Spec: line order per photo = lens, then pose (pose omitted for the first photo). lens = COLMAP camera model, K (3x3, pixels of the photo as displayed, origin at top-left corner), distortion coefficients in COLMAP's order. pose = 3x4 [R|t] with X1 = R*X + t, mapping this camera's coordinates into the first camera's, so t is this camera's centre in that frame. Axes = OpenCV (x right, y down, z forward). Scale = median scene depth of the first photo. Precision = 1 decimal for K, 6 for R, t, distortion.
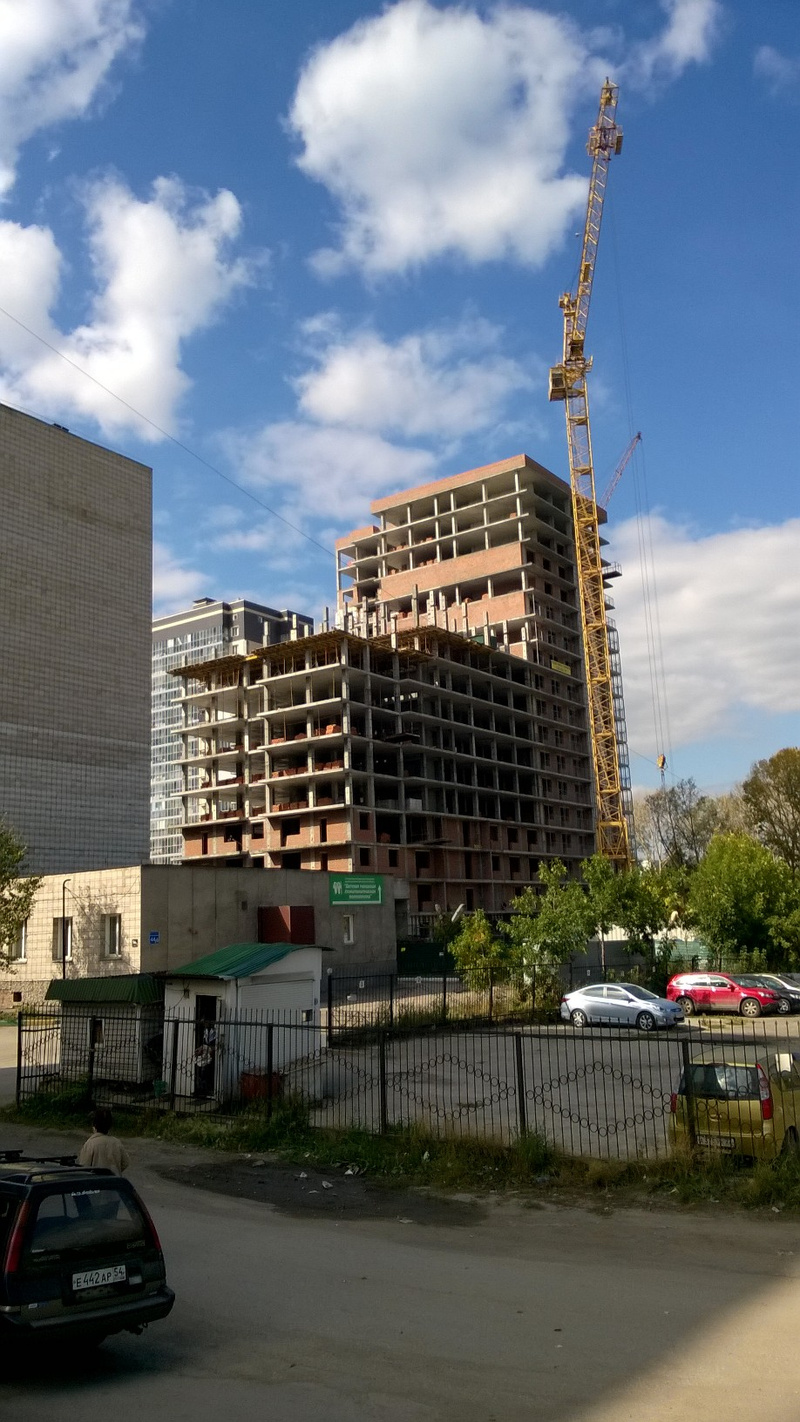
lens RADIAL K [[1083.6, 0, 400.3], [0, 1083.6, 727.7], [0, 0, 1]] dist [0.002933, 0.001527]
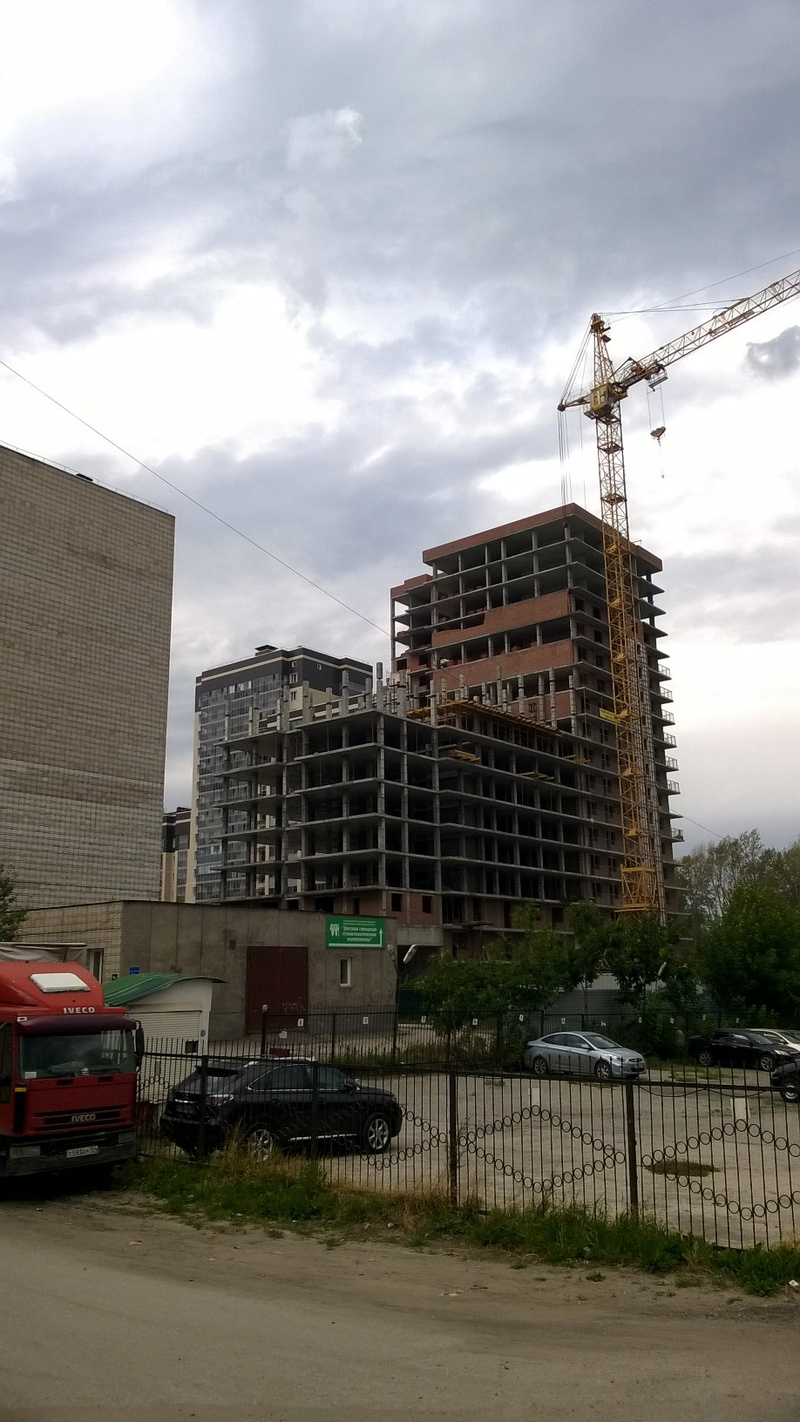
lens RADIAL K [[1083.6, 0, 400.3], [0, 1083.6, 727.7], [0, 0, 1]] dist [0.002933, 0.001527]
pose [[0.997109, 0.009615, -0.075369, 0.071829], [-0.013039, 0.998899, -0.045070, 0.005590], [0.074853, 0.045922, 0.996137, 0.000266]]
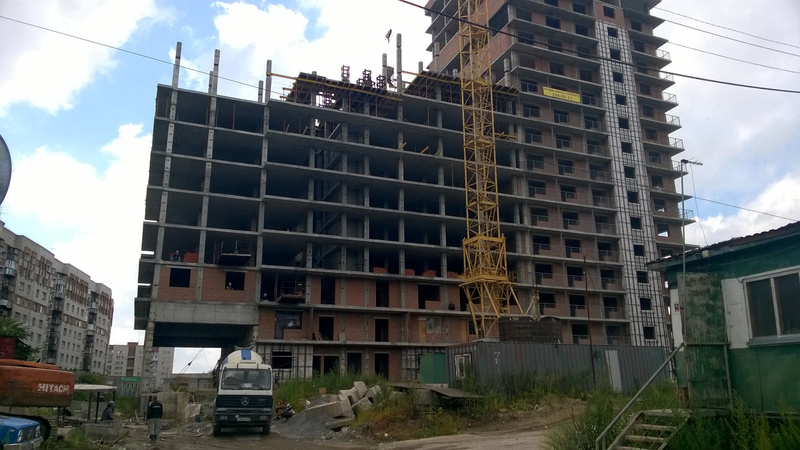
lens RADIAL K [[616.7, 0, 395.4], [0, 616.7, 221.3], [0, 0, 1]] dist [-0.001459, 0.000307]
pose [[0.845514, -0.120614, -0.520152, 0.663922], [0.077136, 0.991526, -0.104532, 0.229870], [0.528352, 0.048261, 0.847653, 1.052659]]
